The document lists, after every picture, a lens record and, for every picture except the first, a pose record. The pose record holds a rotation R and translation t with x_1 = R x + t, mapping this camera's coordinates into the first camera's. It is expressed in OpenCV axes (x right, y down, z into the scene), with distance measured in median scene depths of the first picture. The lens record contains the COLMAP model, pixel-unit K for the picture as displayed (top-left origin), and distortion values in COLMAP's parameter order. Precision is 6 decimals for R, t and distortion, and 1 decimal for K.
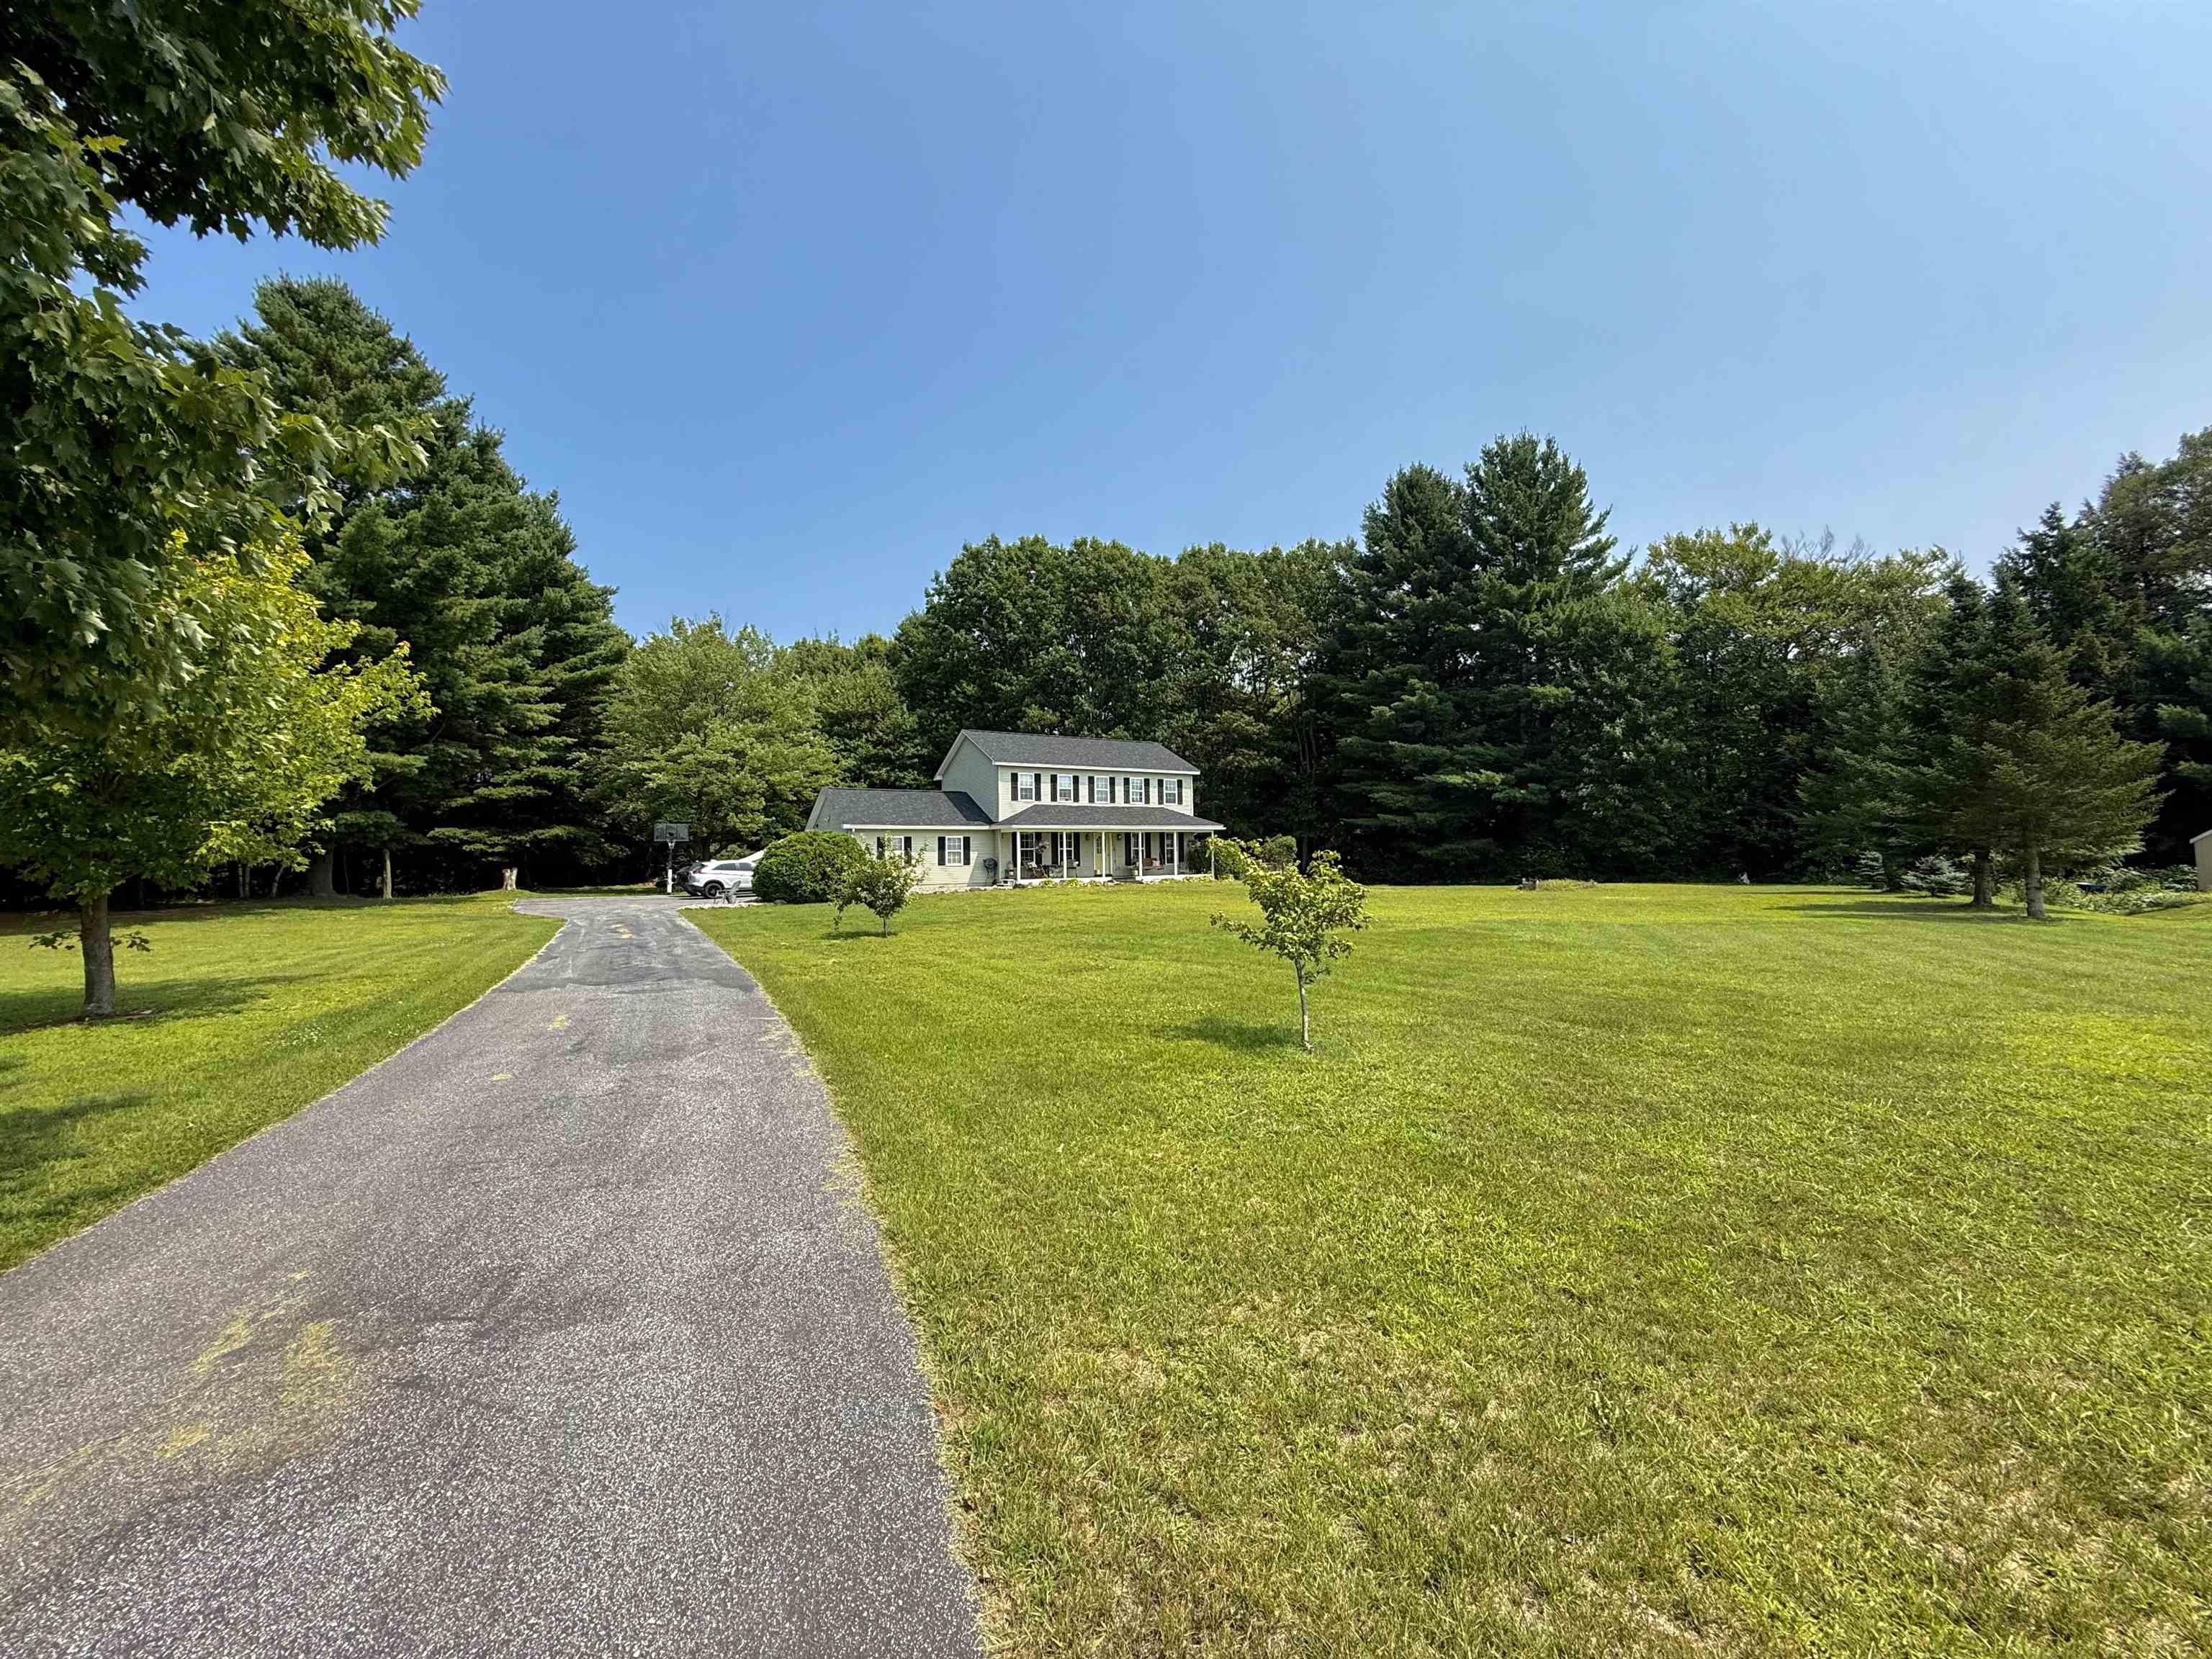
lens RADIAL K [[880.7, 0, 1104.8], [0, 880.7, 825.5], [0, 0, 1]] dist [-0.000982, 0.000419]
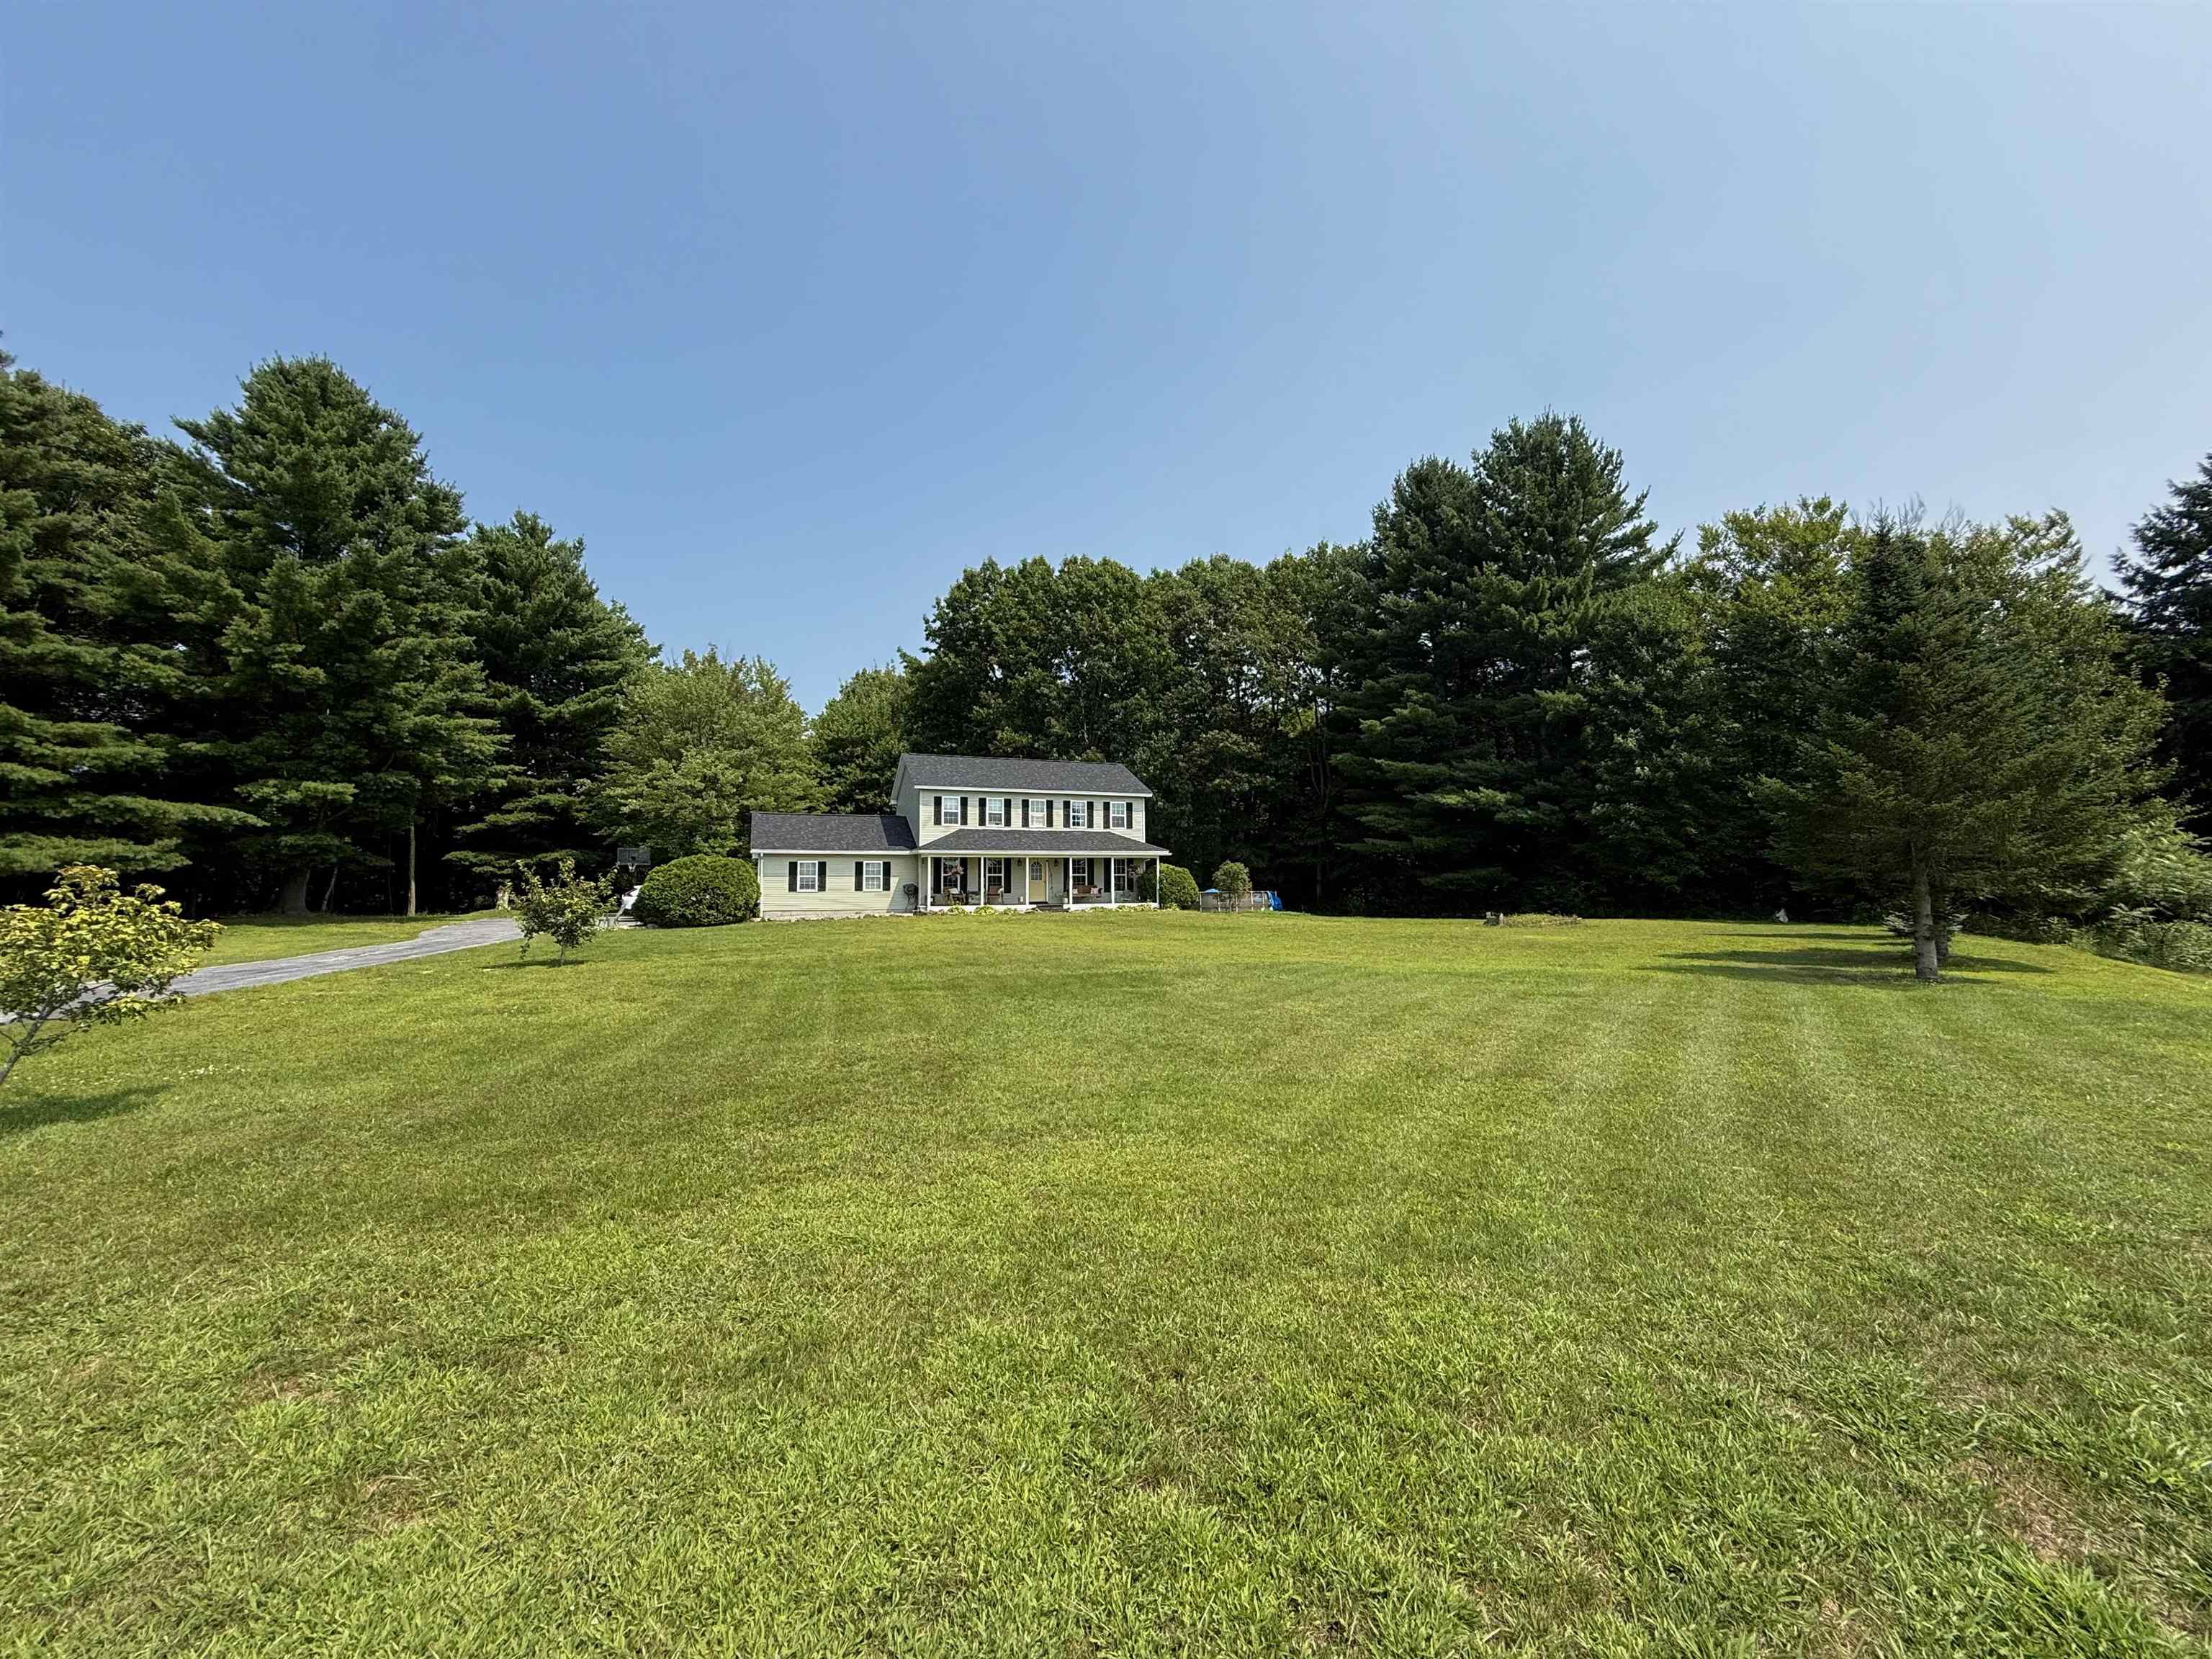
lens RADIAL K [[885.9, 0, 1103.6], [0, 885.9, 822.8], [0, 0, 1]] dist [-0.001085, -0.000360]
pose [[0.986059, -0.002968, -0.166367, 0.214417], [-0.002374, 0.999488, -0.031900, 0.000120], [0.166377, 0.031850, 0.985548, 0.059539]]
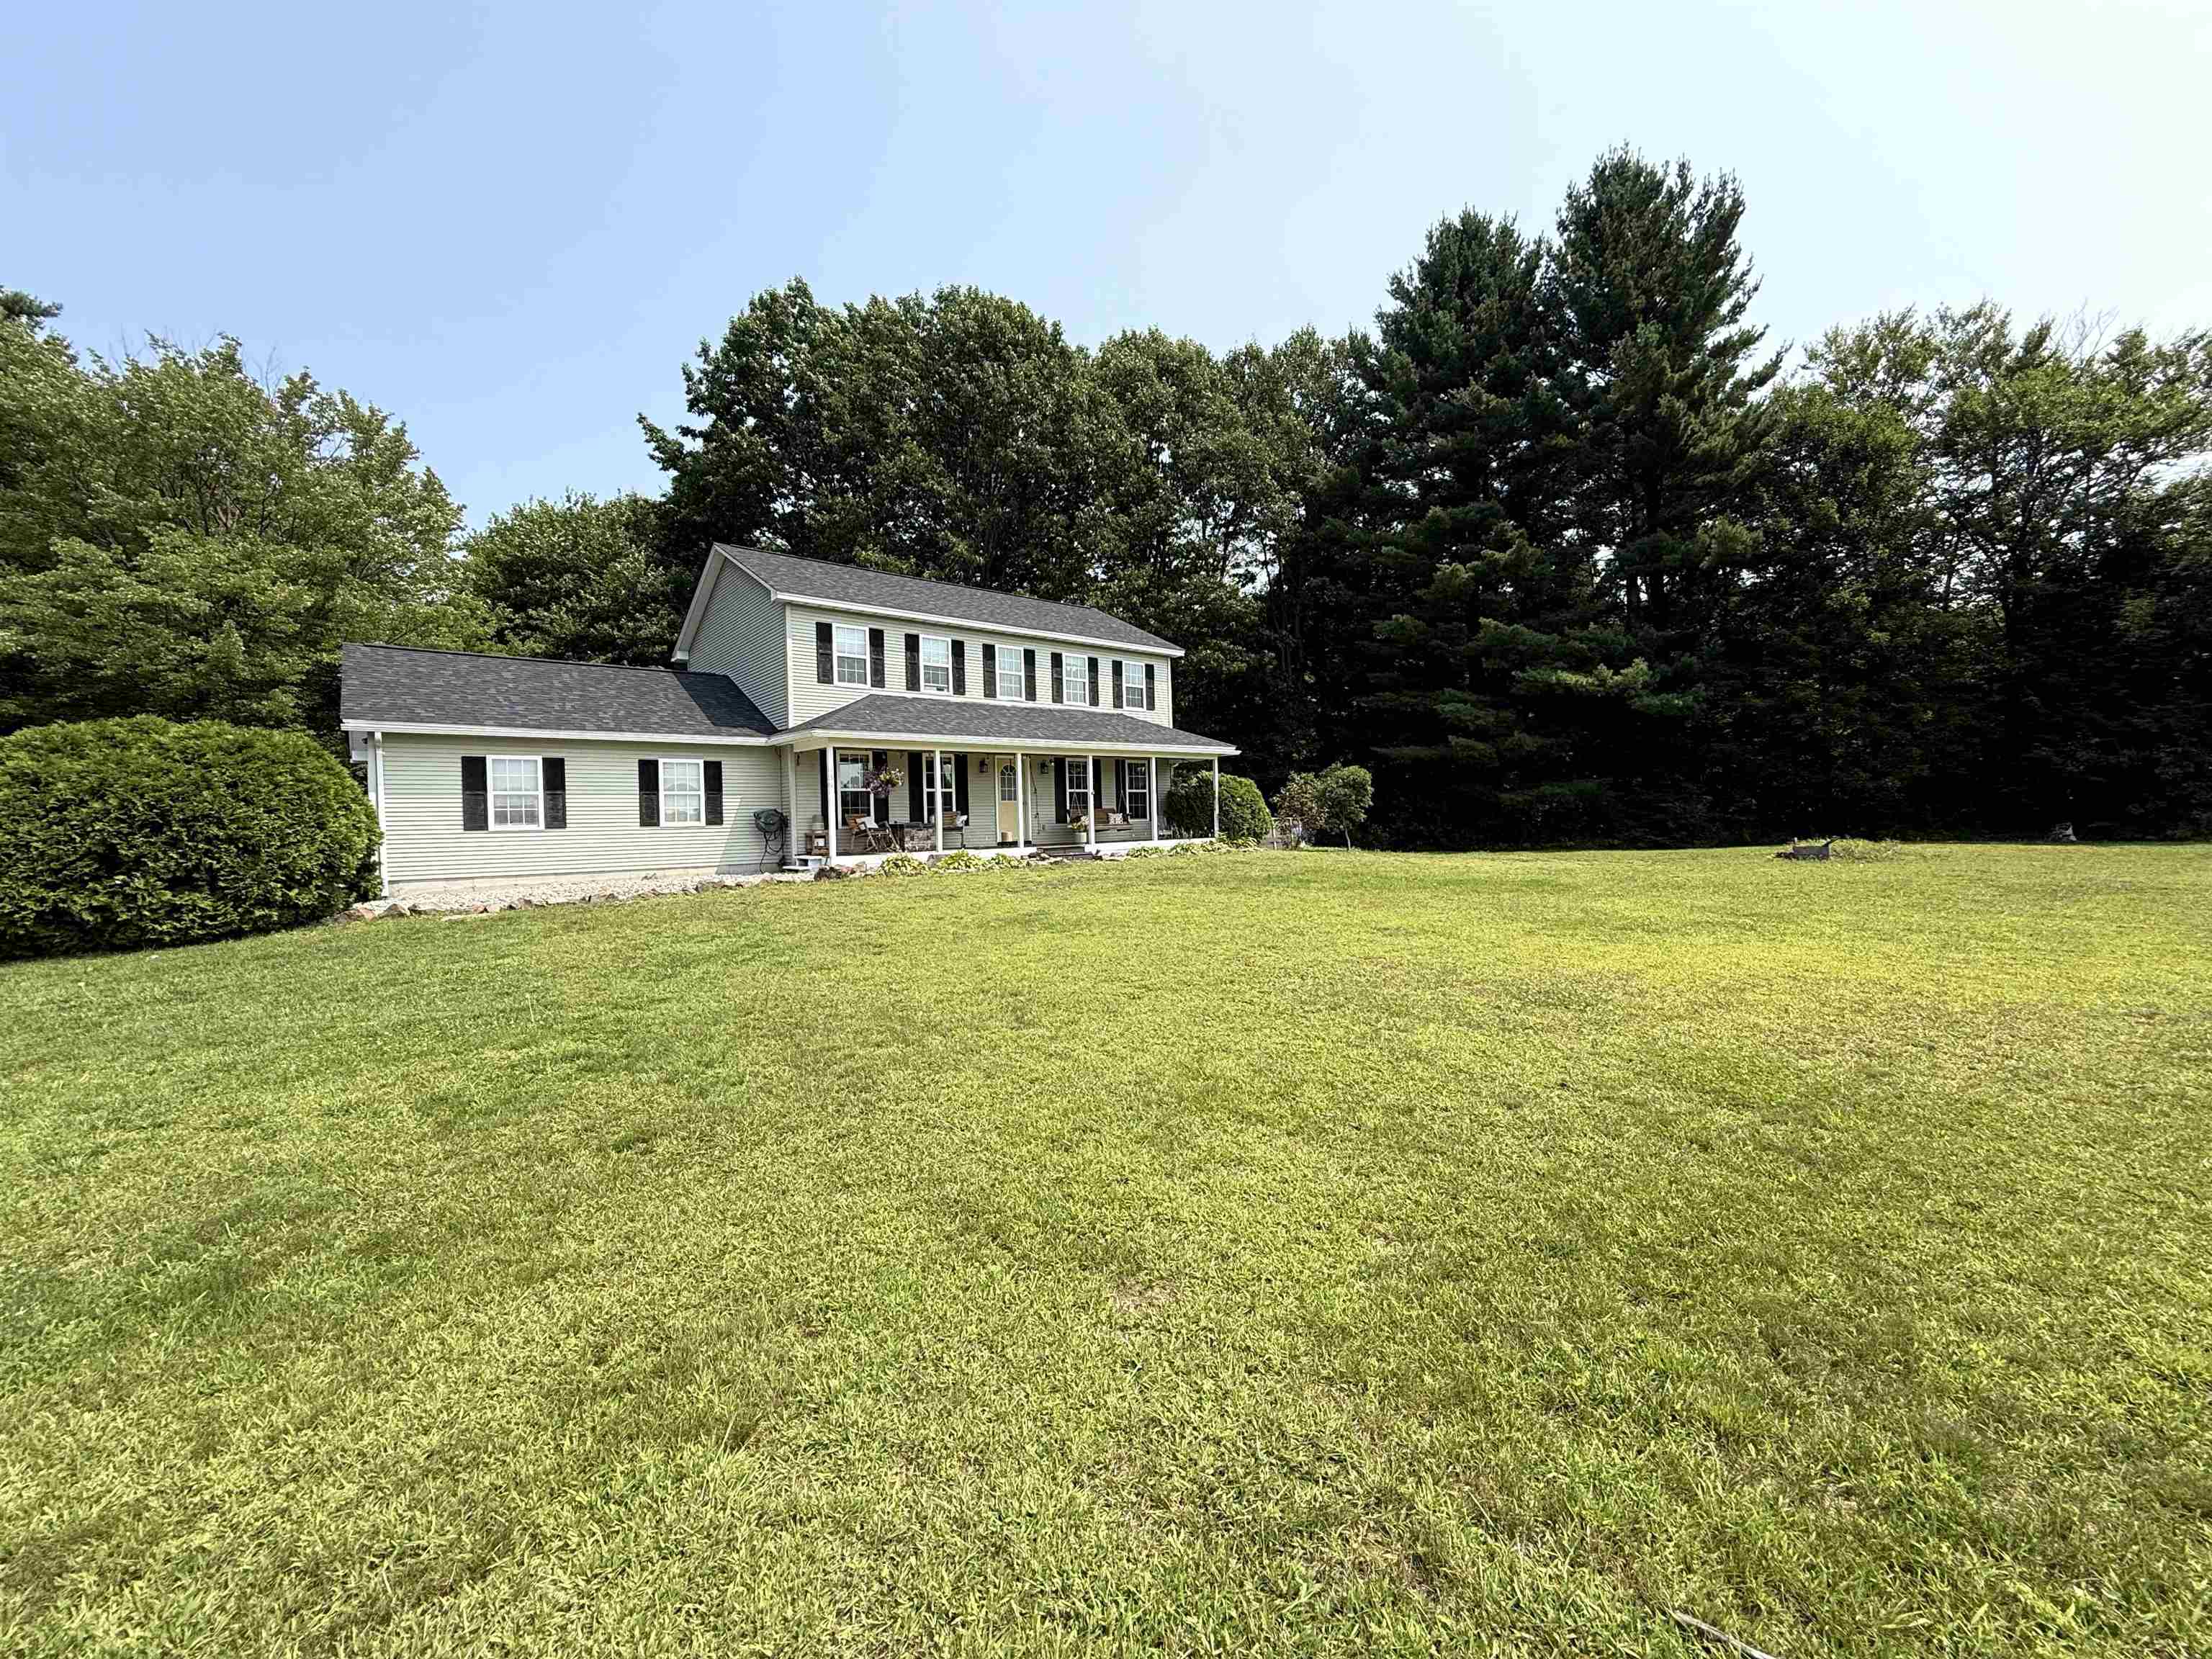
lens RADIAL K [[880.7, 0, 1104.8], [0, 880.7, 825.5], [0, 0, 1]] dist [-0.000982, 0.000419]
pose [[0.986817, -0.012332, 0.161368, -0.030052], [0.006150, 0.999230, 0.038754, 0.025464], [-0.161722, -0.037251, 0.986133, 0.464902]]
